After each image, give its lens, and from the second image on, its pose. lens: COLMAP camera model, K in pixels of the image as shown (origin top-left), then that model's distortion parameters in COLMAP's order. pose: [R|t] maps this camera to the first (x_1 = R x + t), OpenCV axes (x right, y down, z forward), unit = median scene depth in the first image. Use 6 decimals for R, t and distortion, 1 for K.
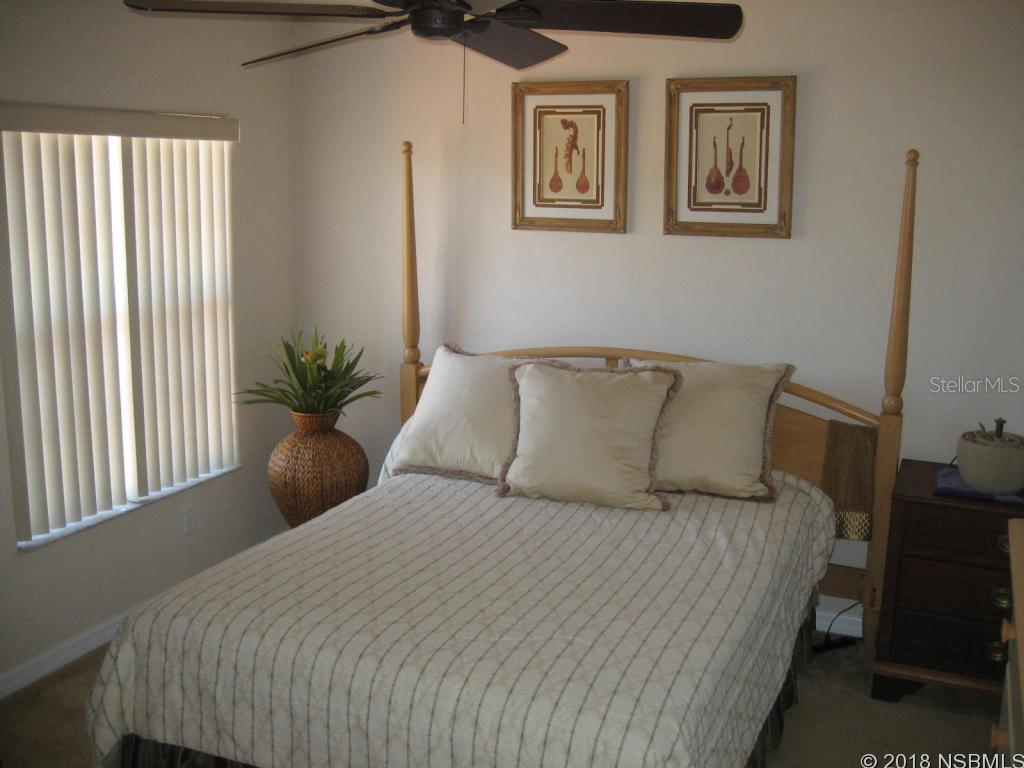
lens RADIAL K [[1099.6, 0, 512.1], [0, 1099.6, 383.5], [0, 0, 1]] dist [-0.015899, 0.000000]
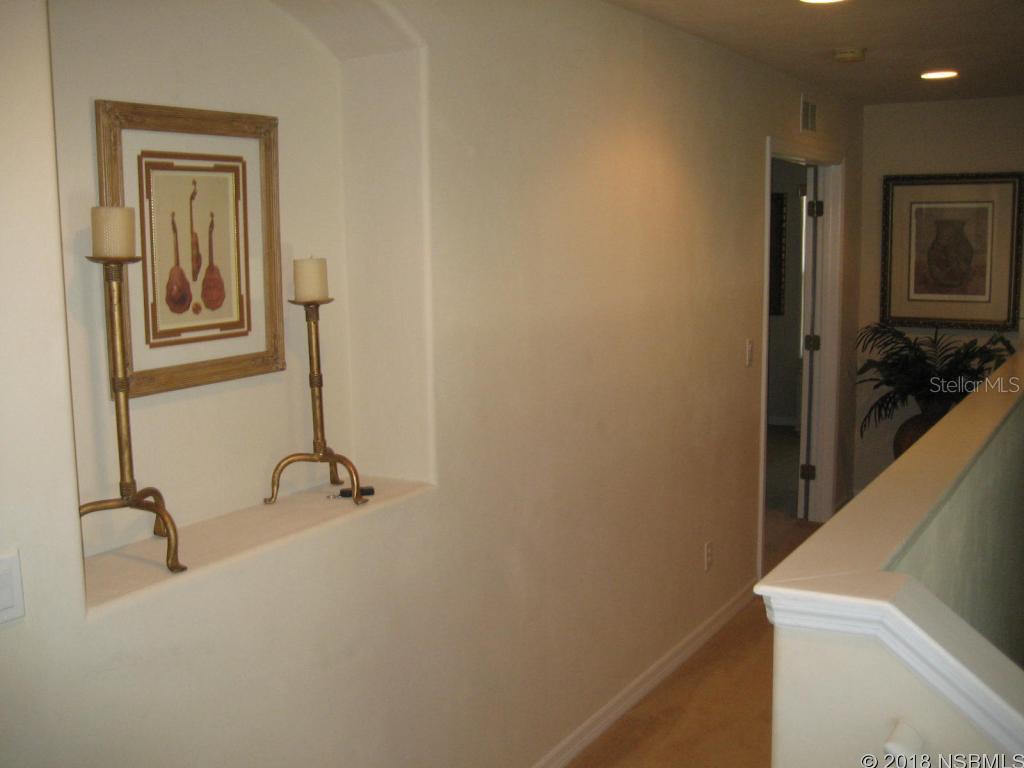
lens RADIAL K [[1099.6, 0, 511.8], [0, 1099.6, 380.6], [0, 0, 1]] dist [-0.015899, 0.000000]
pose [[0.136806, -0.155145, 0.978373, -0.349466], [0.197688, 0.972068, 0.126502, -0.178555], [-0.970672, 0.176107, 0.163655, 0.758032]]
